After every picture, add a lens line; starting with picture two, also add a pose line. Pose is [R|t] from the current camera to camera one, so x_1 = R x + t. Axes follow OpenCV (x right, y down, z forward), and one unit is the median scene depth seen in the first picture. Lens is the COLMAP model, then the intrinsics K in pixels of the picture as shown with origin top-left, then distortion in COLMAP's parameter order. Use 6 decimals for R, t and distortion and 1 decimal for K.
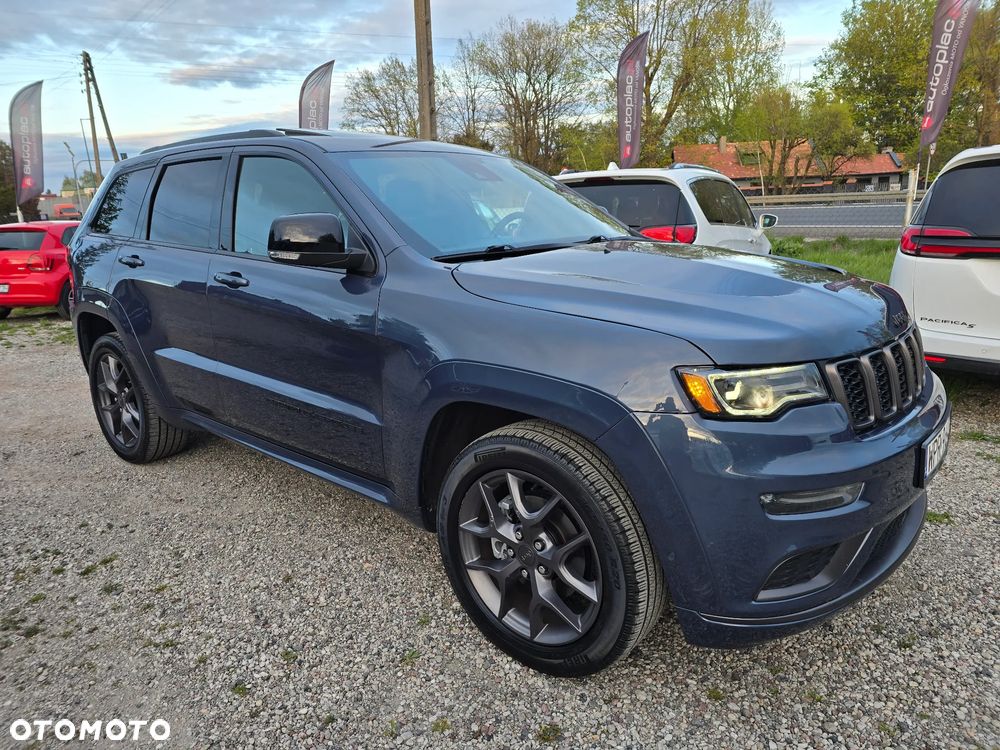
lens RADIAL K [[668.4, 0, 500.0], [0, 668.4, 375.0], [0, 0, 1]] dist [0.075098, -0.065230]
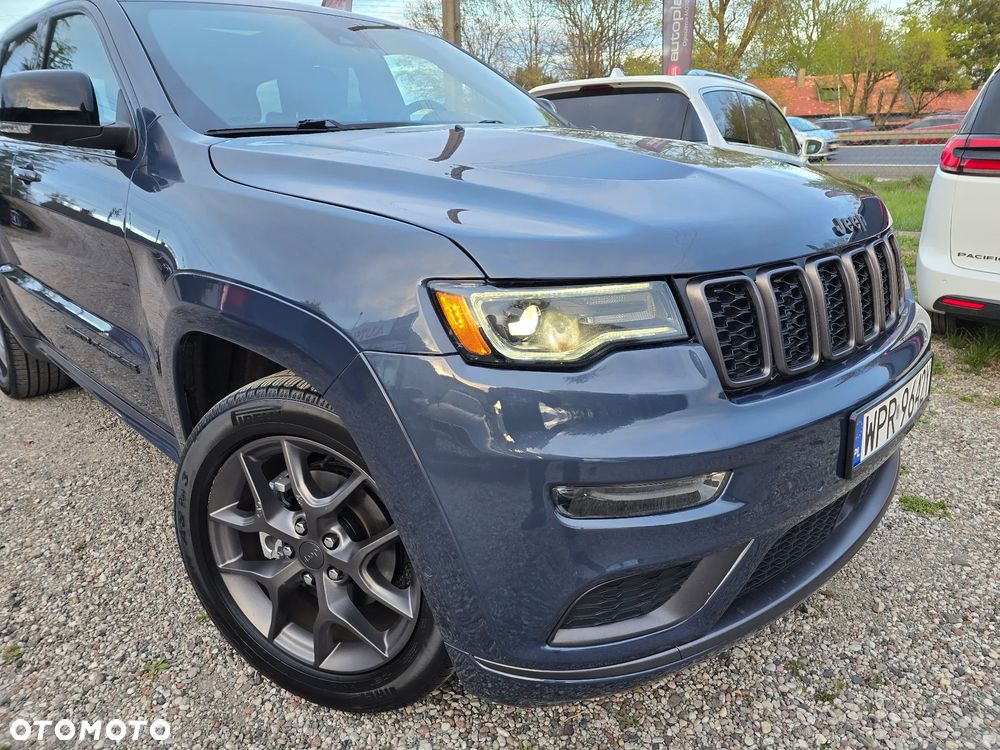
lens RADIAL K [[672.3, 0, 504.8], [0, 672.3, 373.7], [0, 0, 1]] dist [0.068977, -0.062149]
pose [[0.996645, 0.034721, -0.074112, 0.270419], [-0.028819, 0.996437, 0.079269, 0.016251], [0.076600, -0.076867, 0.994094, 0.265264]]
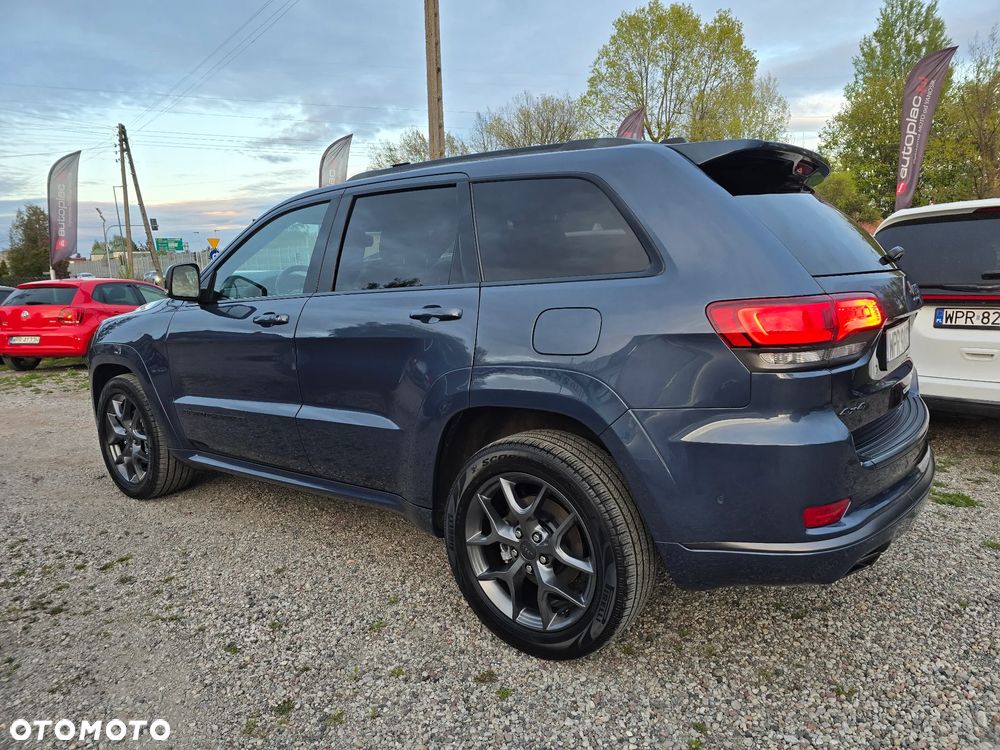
lens RADIAL K [[667.2, 0, 507.8], [0, 667.2, 378.3], [0, 0, 1]] dist [0.079969, -0.069483]
pose [[0.999910, 0.003633, -0.012892, 0.095792], [-0.004708, 0.996429, -0.084308, 0.077302], [0.012540, 0.084361, 0.996356, -0.181277]]
